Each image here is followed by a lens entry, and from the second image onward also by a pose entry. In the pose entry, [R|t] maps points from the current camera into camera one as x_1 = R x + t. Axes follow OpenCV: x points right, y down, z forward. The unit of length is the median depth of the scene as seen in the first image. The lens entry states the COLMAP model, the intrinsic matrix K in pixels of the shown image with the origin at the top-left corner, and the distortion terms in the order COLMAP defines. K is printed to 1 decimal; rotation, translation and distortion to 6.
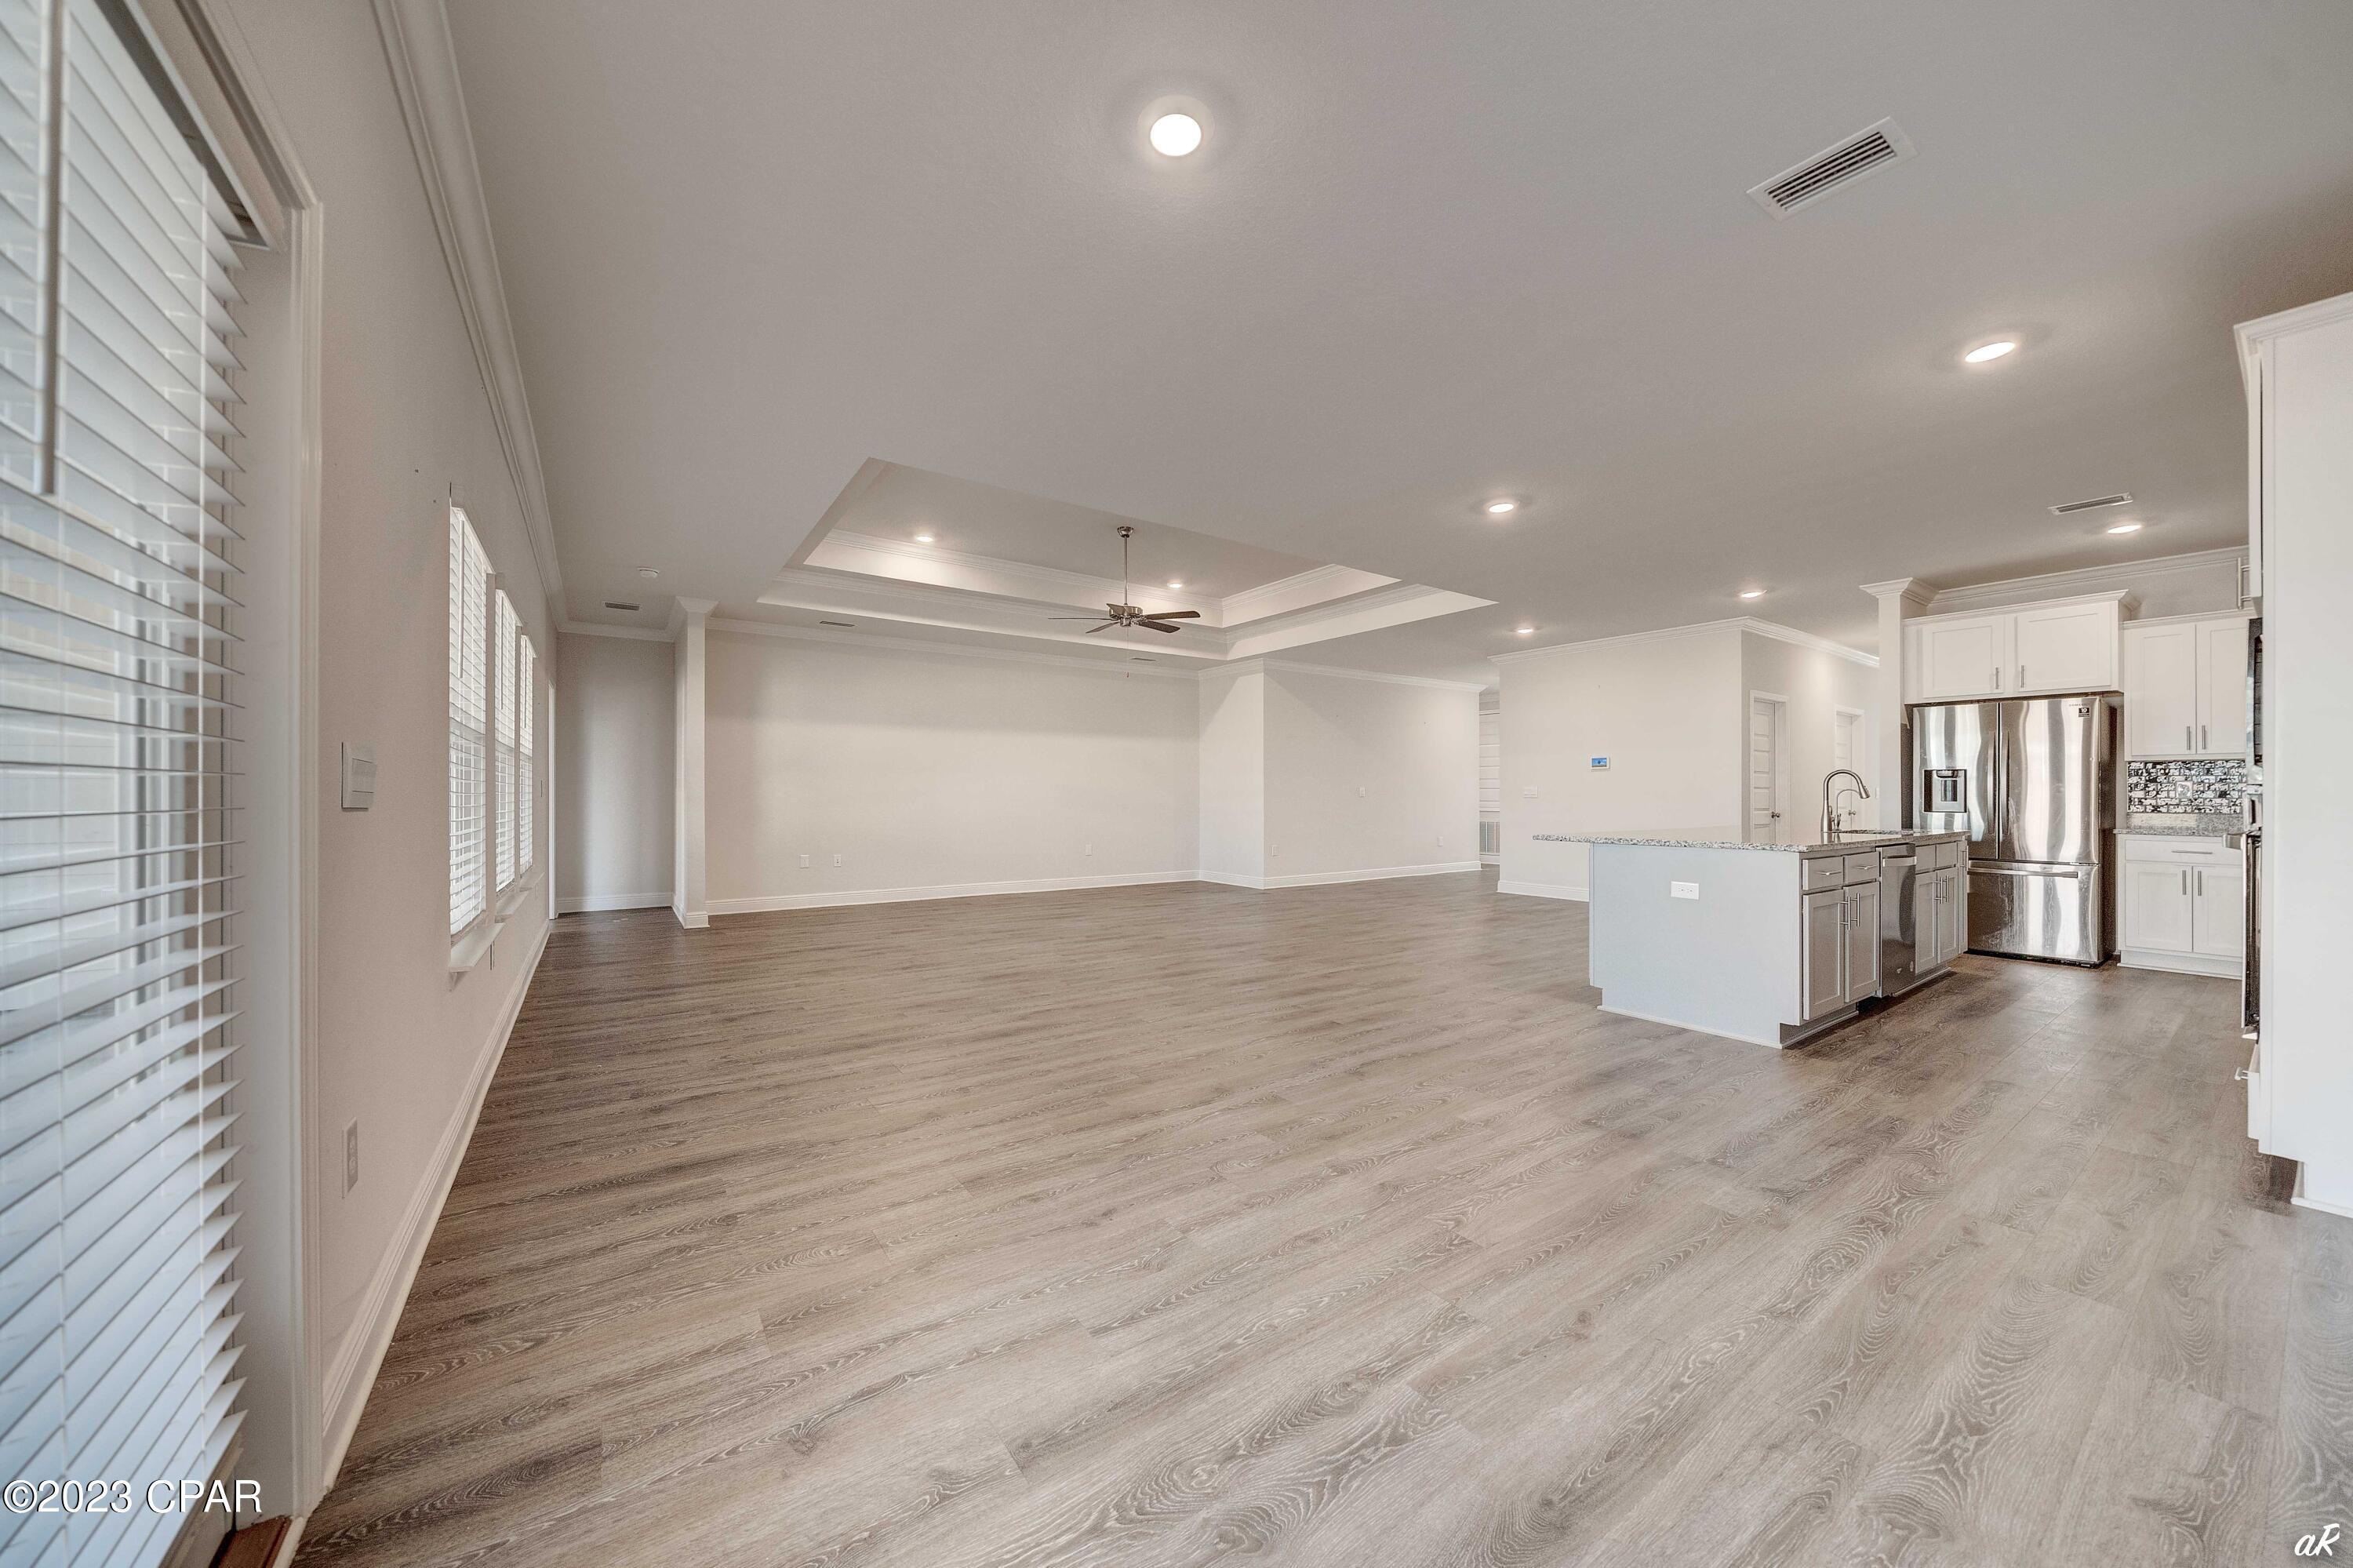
lens RADIAL K [[810.1, 0, 1178.0], [0, 810.1, 793.5], [0, 0, 1]] dist [-0.000811, -0.000135]
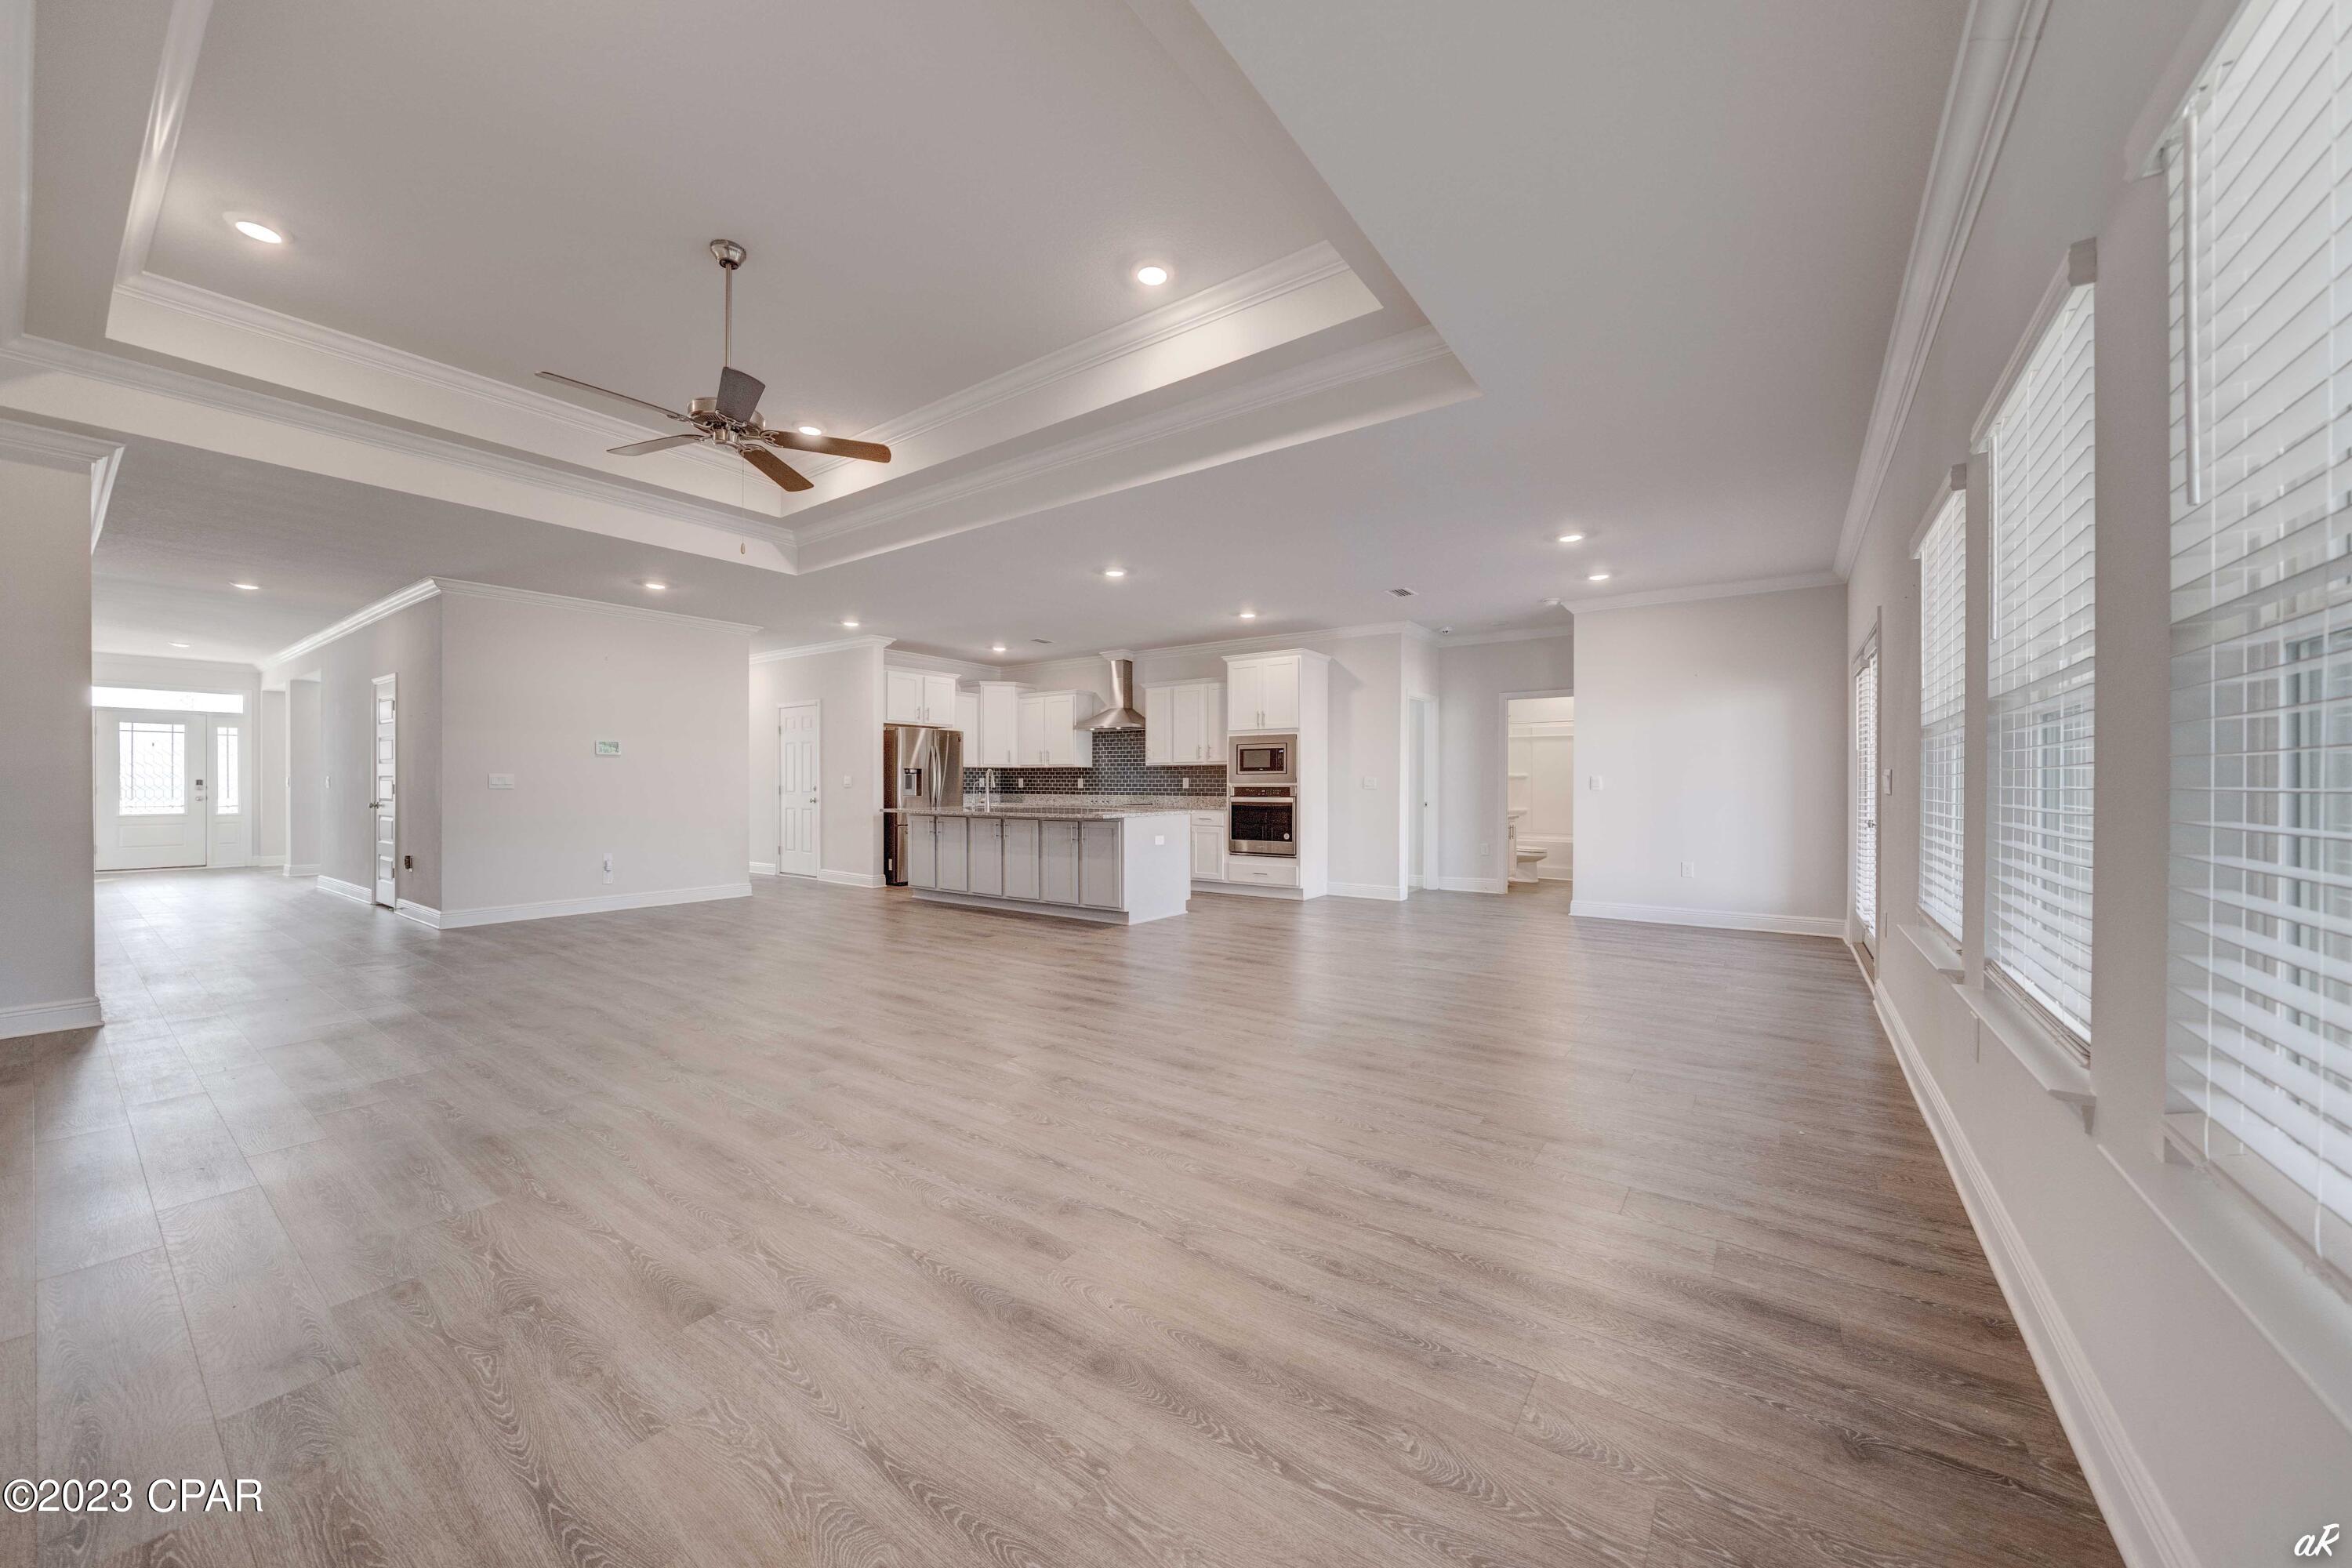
lens RADIAL K [[847.8, 0, 1176.0], [0, 847.8, 784.0], [0, 0, 1]] dist [0.000672, -0.000002]
pose [[-0.330597, -0.003023, 0.943767, -1.003611], [0.000903, 0.999993, 0.003520, -0.004573], [-0.943772, 0.002016, -0.330592, 1.433373]]
